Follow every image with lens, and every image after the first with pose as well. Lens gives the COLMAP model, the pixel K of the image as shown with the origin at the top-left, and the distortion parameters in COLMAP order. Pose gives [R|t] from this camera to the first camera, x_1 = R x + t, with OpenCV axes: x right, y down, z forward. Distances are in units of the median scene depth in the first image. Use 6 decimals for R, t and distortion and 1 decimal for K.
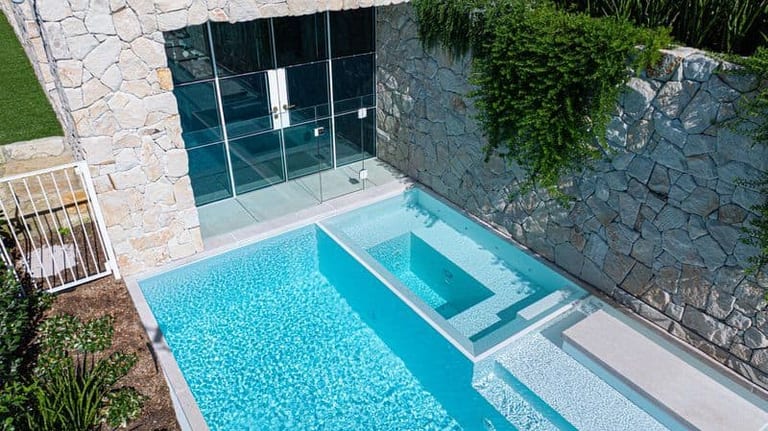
lens RADIAL K [[544.3, 0, 384.0], [0, 544.3, 215.5], [0, 0, 1]] dist [-0.062903, 0.093649]
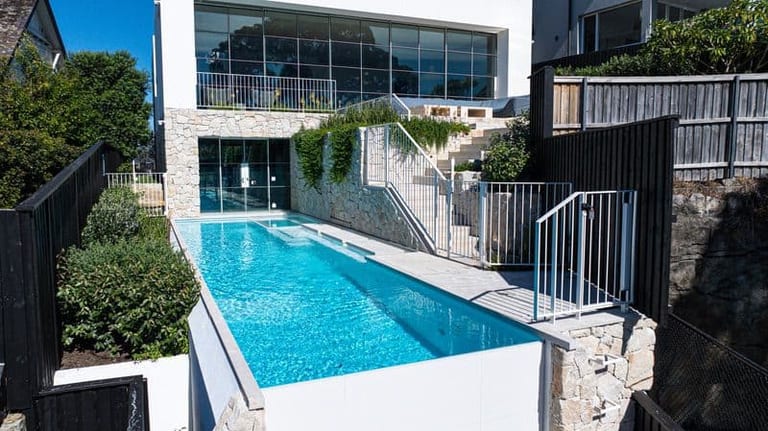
lens RADIAL K [[544.3, 0, 384.0], [0, 544.3, 215.5], [0, 0, 1]] dist [-0.062903, 0.093649]
pose [[0.981818, 0.008645, -0.189627, 1.151643], [-0.086932, 0.908527, -0.408683, 1.164022], [0.168748, 0.417737, 0.892760, -1.331261]]
